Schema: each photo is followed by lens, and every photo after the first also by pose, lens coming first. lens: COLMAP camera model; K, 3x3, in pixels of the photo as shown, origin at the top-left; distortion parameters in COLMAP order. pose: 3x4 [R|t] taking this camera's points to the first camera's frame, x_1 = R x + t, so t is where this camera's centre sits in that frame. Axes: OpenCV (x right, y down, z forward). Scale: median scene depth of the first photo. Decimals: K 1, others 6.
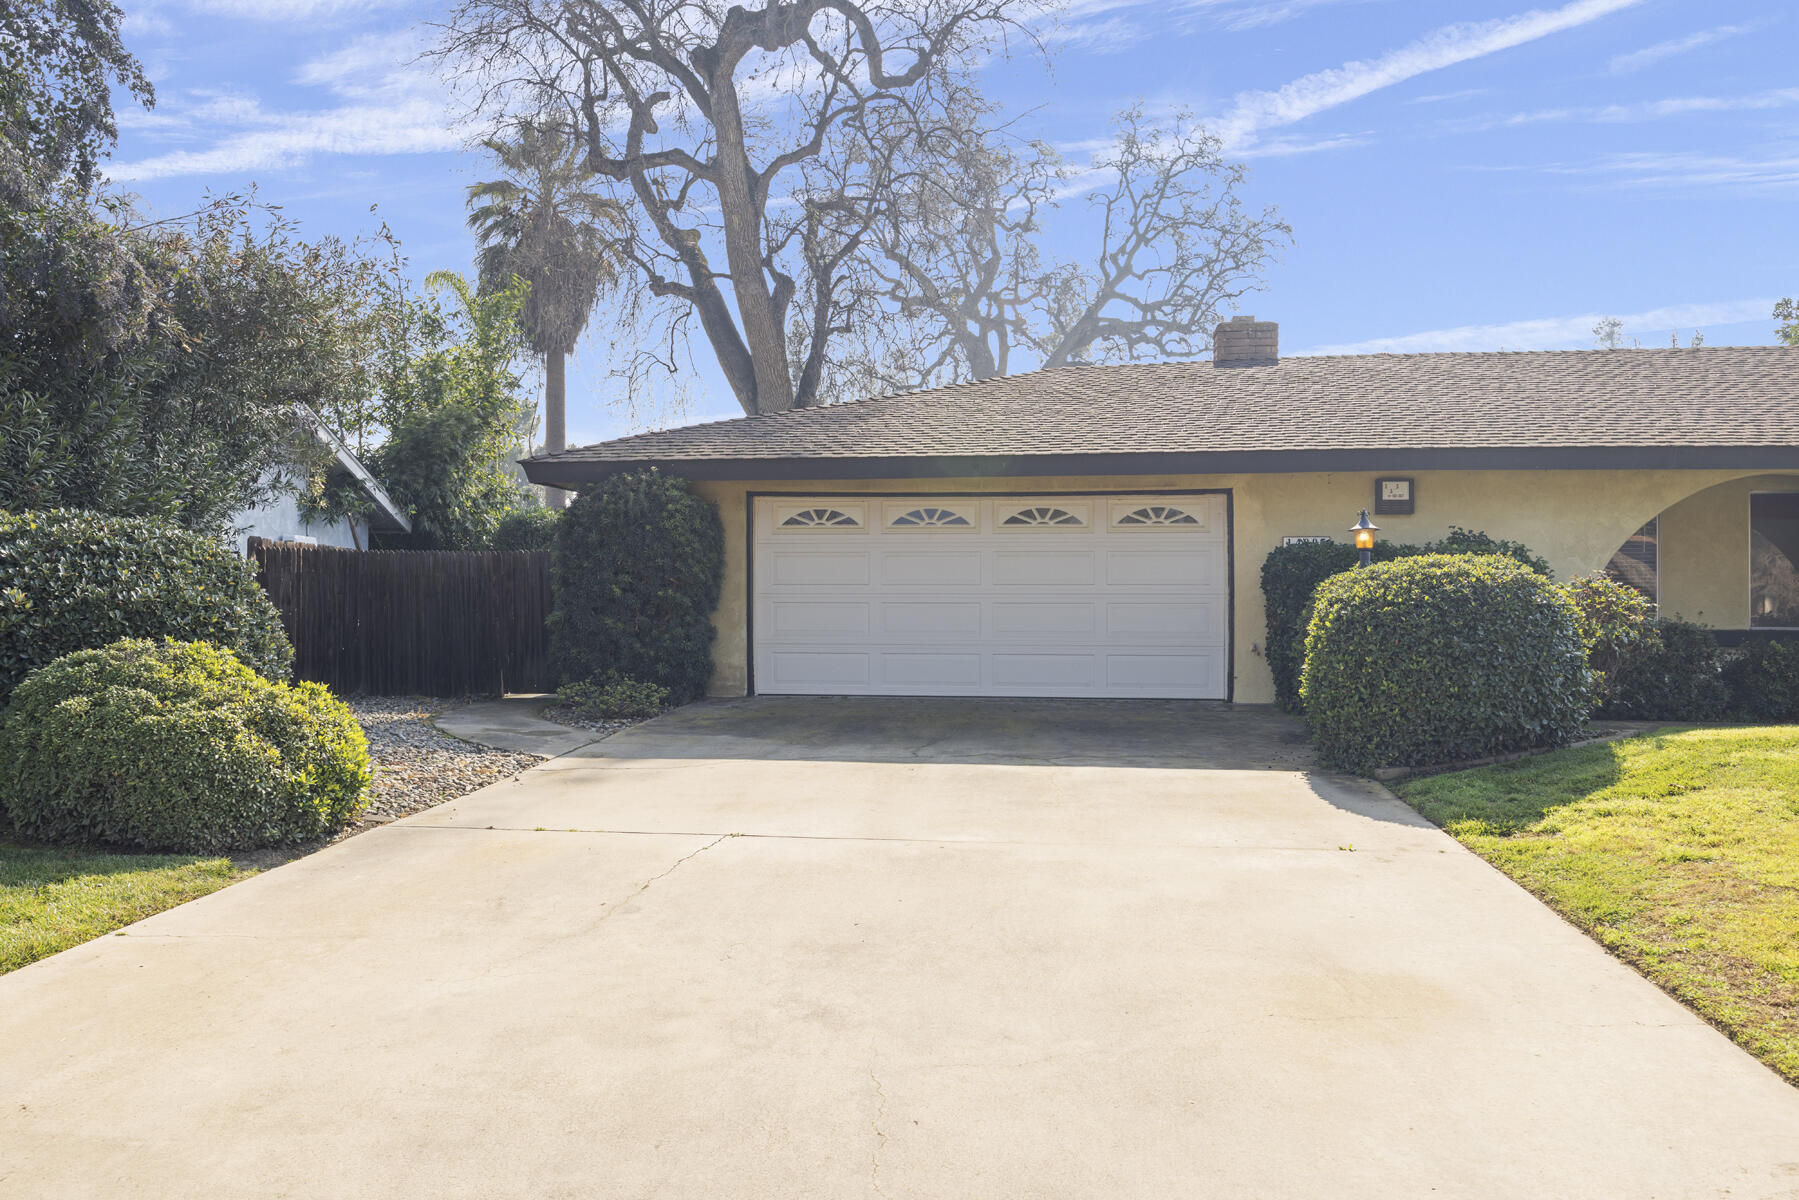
lens RADIAL K [[1339.9, 0, 899.5], [0, 1339.9, 600.0], [0, 0, 1]] dist [-0.001901, -0.001381]
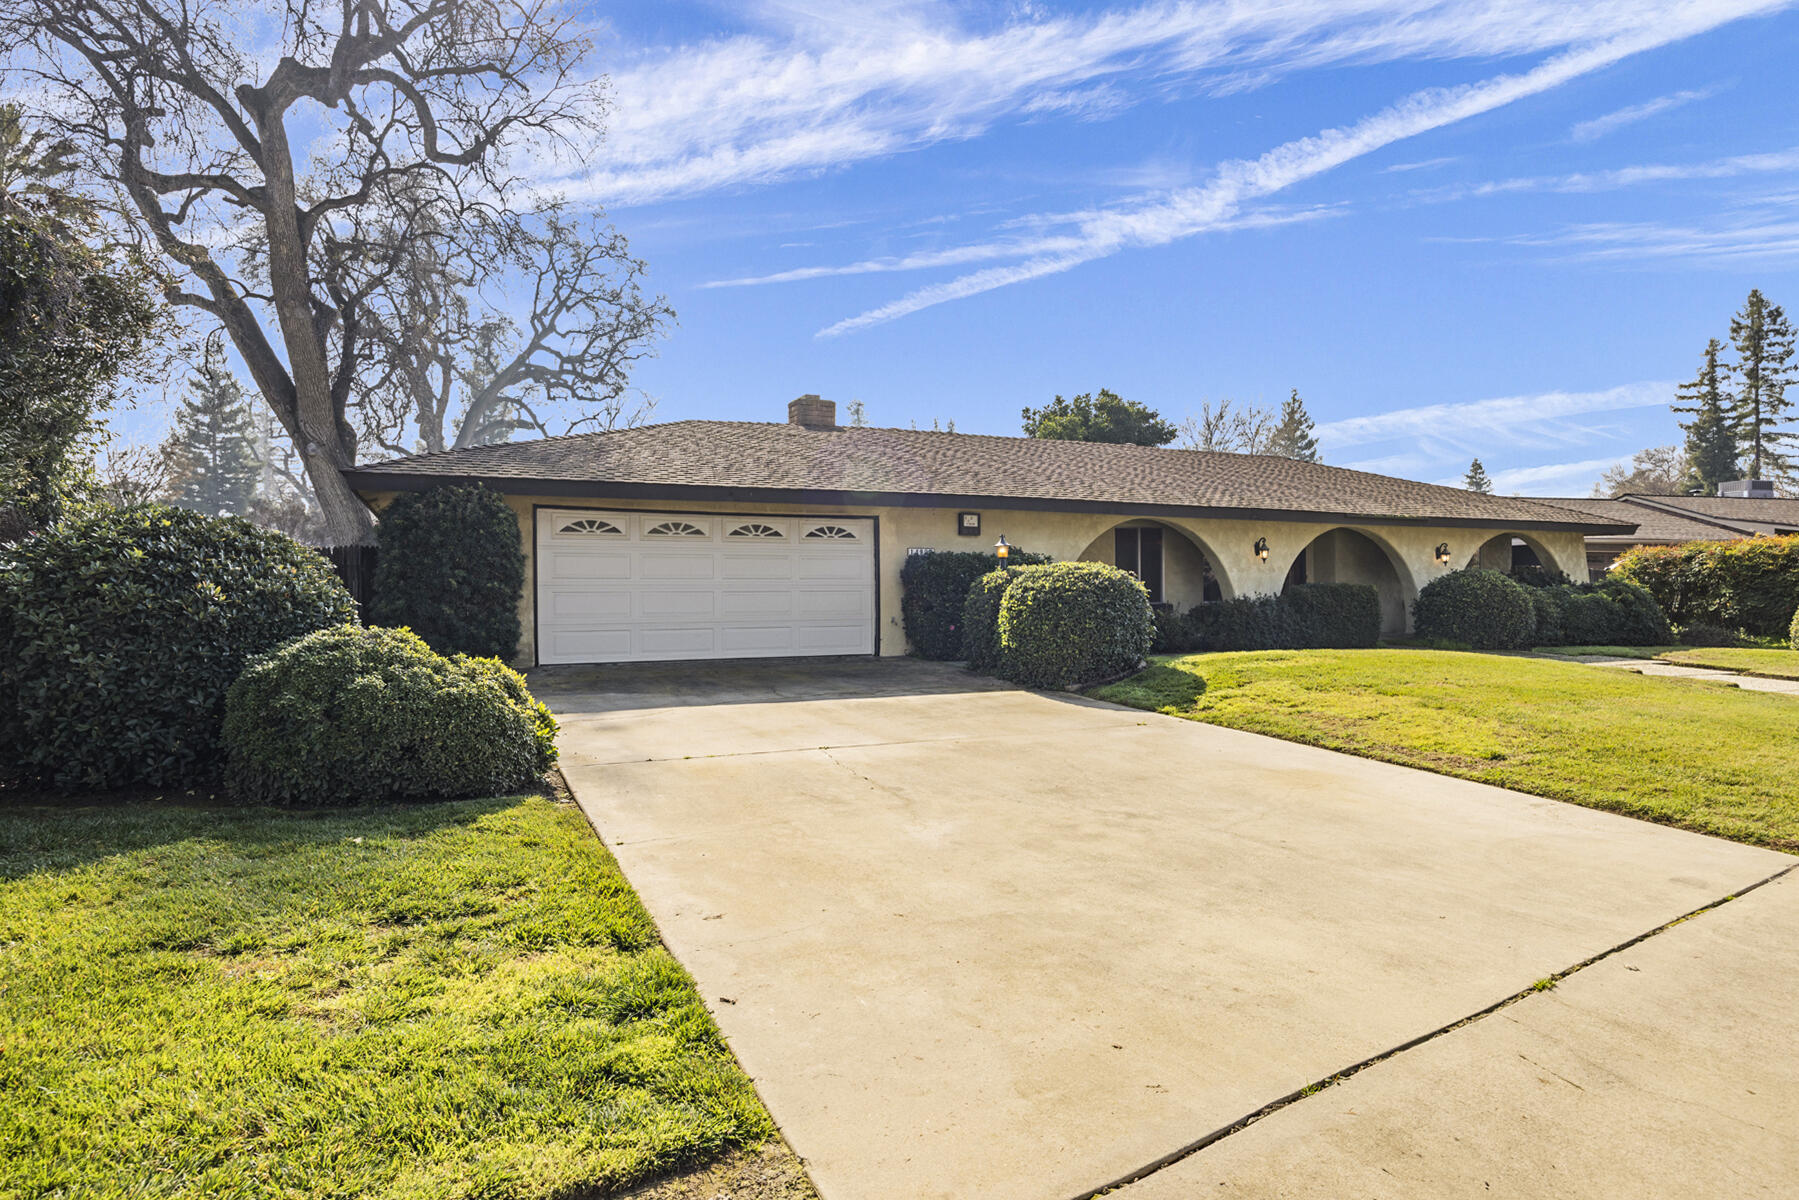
lens RADIAL K [[1040.8, 0, 895.0], [0, 1040.8, 593.8], [0, 0, 1]] dist [-0.000832, -0.000756]
pose [[0.839026, -0.006655, 0.544050, -0.358975], [0.004107, 0.999974, 0.005898, -0.001124], [-0.544076, -0.002715, 0.839032, -0.005263]]
